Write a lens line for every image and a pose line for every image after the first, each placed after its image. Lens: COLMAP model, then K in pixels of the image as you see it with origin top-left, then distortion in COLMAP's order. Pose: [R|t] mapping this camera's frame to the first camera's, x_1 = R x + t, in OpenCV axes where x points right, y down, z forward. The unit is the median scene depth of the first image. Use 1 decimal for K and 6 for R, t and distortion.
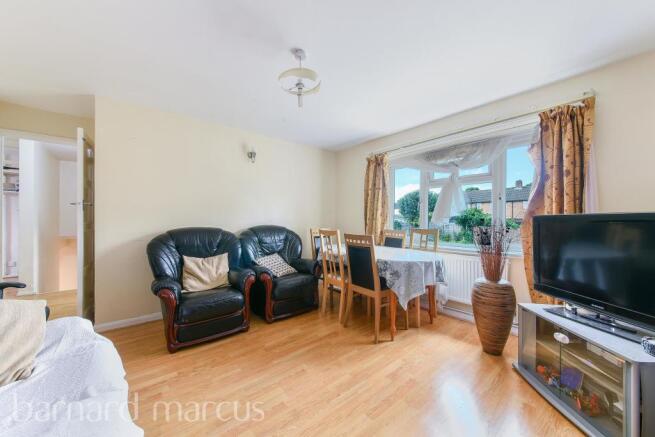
lens RADIAL K [[237.5, 0, 327.5], [0, 237.5, 218.5], [0, 0, 1]] dist [0.000191, -0.000003]
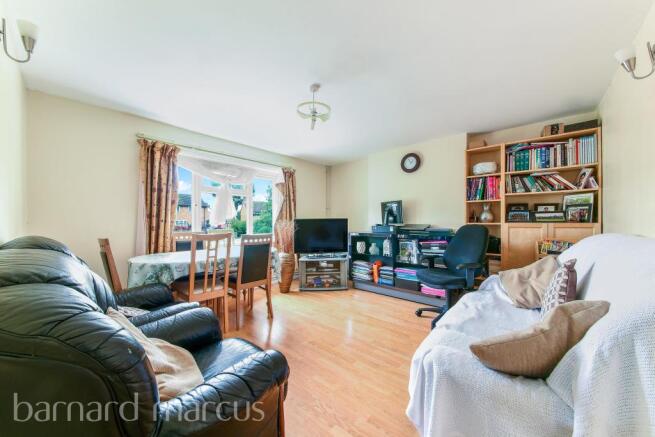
lens RADIAL K [[237.5, 0, 327.5], [0, 237.5, 218.5], [0, 0, 1]] dist [0.000191, -0.000003]
pose [[-0.169810, 0.022116, 0.985229, -0.973963], [0.001912, 0.999754, -0.022113, 0.017963], [-0.985475, -0.001871, -0.169811, 0.812401]]
